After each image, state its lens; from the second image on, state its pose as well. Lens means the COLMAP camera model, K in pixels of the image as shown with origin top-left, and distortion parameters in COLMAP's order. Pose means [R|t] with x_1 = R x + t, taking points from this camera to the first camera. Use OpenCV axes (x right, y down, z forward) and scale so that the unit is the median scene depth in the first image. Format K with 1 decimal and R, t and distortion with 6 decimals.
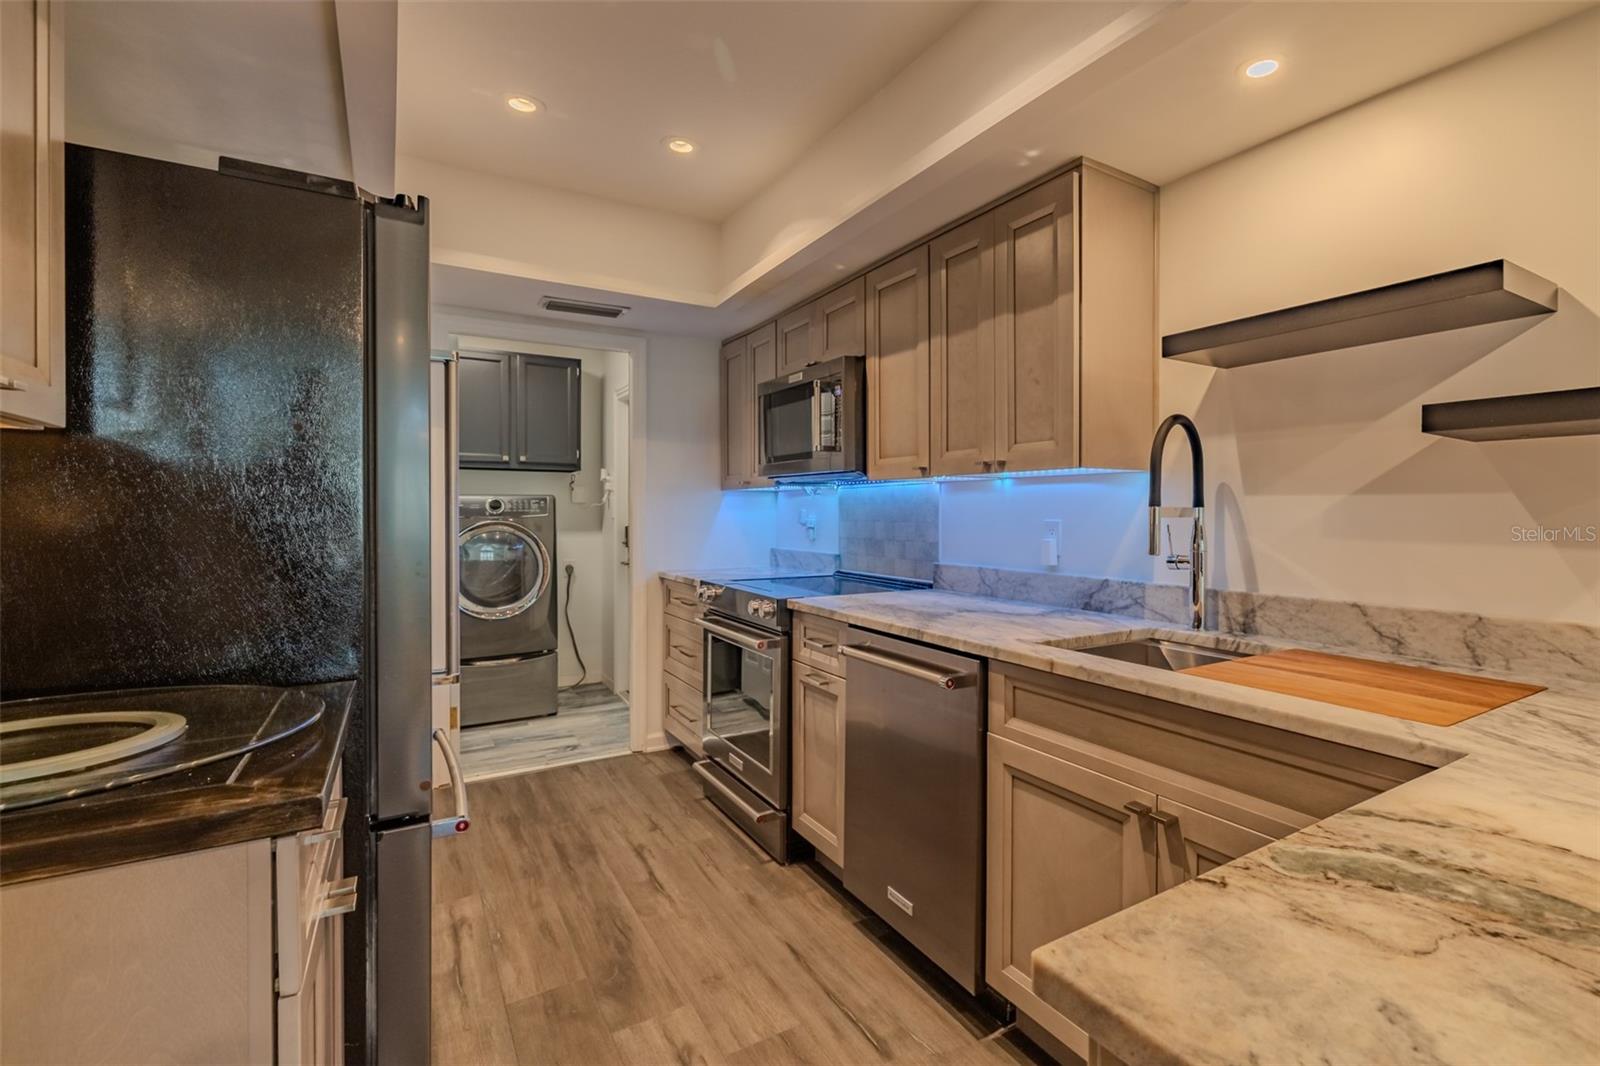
lens RADIAL K [[748.2, 0, 887.0], [0, 748.2, 516.8], [0, 0, 1]] dist [0.005314, 0.002098]
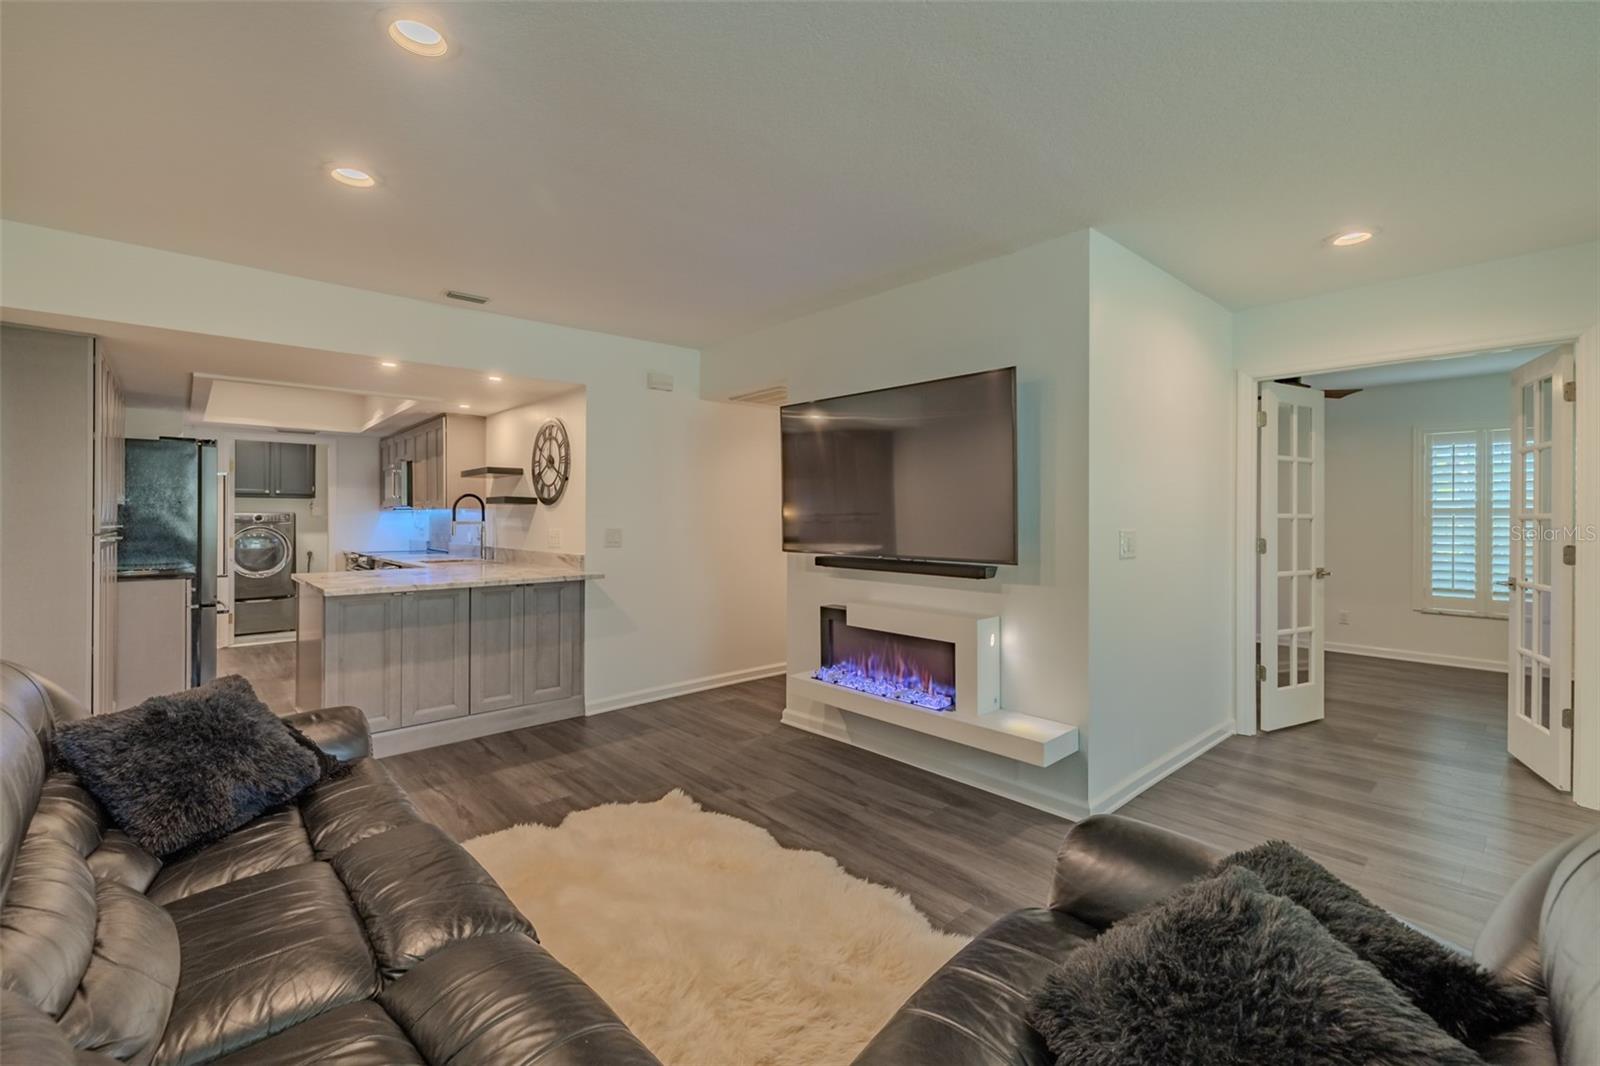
lens RADIAL K [[675.3, 0, 803.3], [0, 675.3, 516.7], [0, 0, 1]] dist [0.000622, -0.000730]
pose [[0.987007, 0.000084, 0.160675, 0.847847], [0.001278, 0.999964, -0.008371, -0.004205], [-0.160670, 0.008467, 0.986972, -1.363944]]
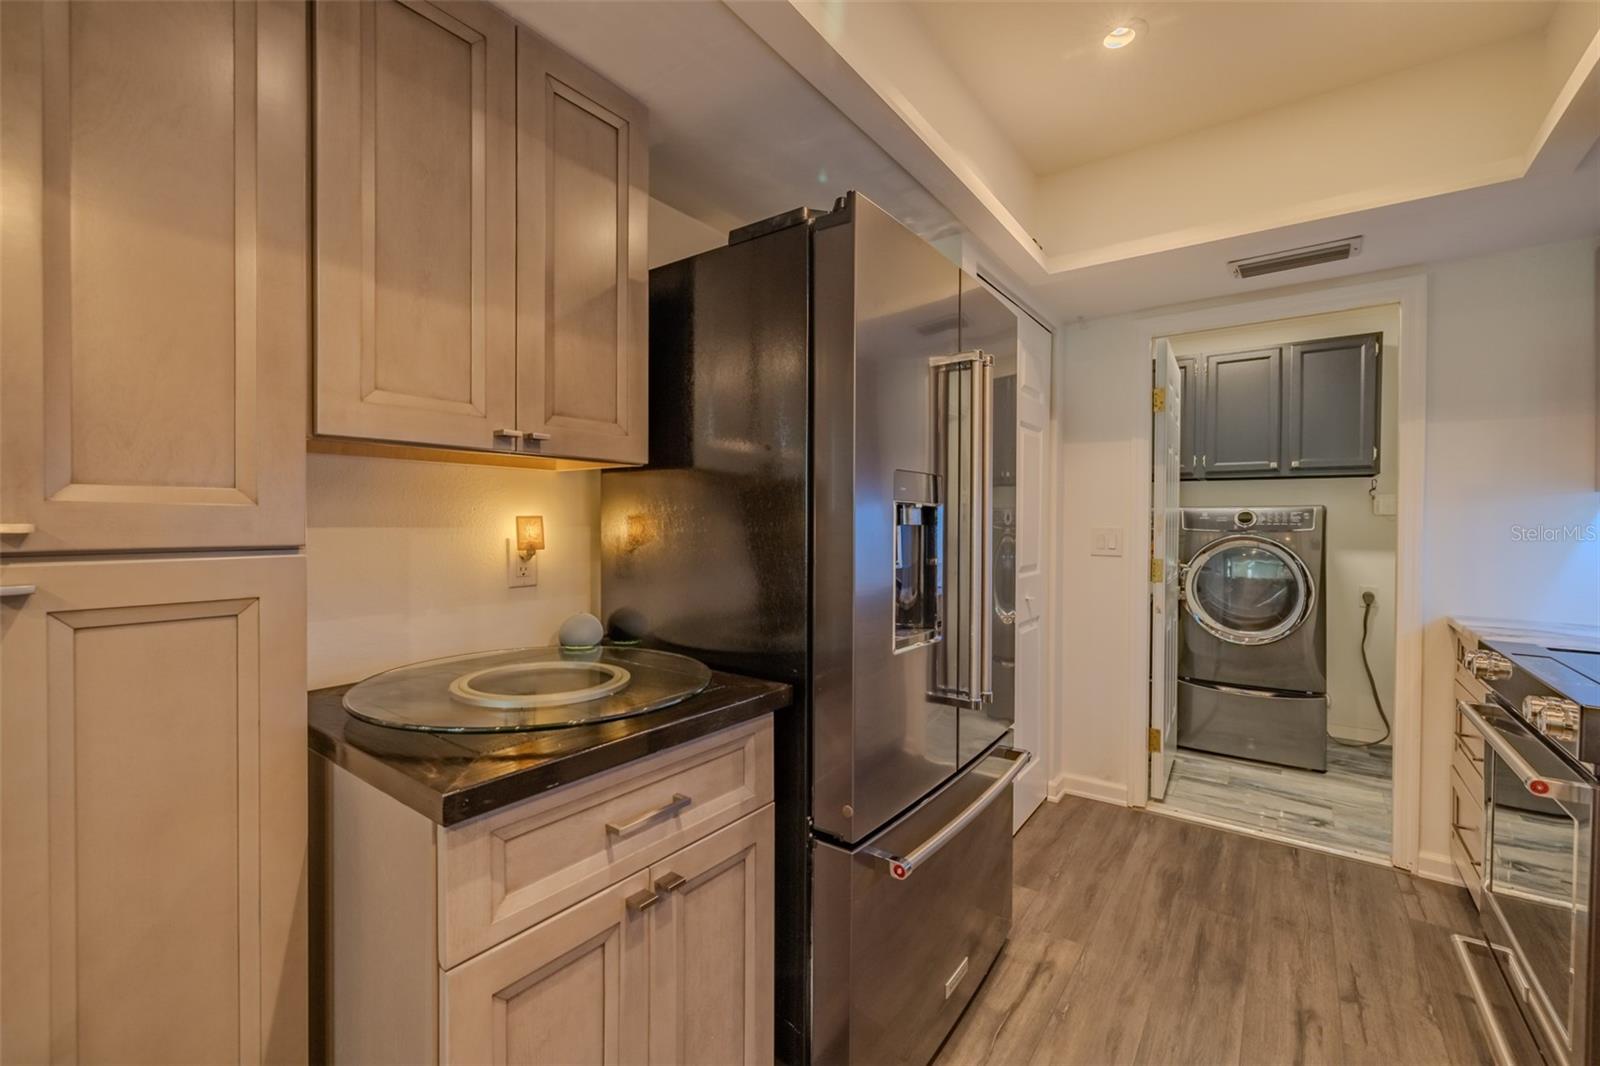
lens RADIAL K [[675.3, 0, 786.7], [0, 675.3, 529.1], [0, 0, 1]] dist [0.000622, -0.000730]
pose [[0.342220, 0.012034, -0.939543, 0.078187], [-0.011980, 0.999893, 0.008443, -0.003431], [0.939544, 0.008366, 0.342327, 0.311791]]
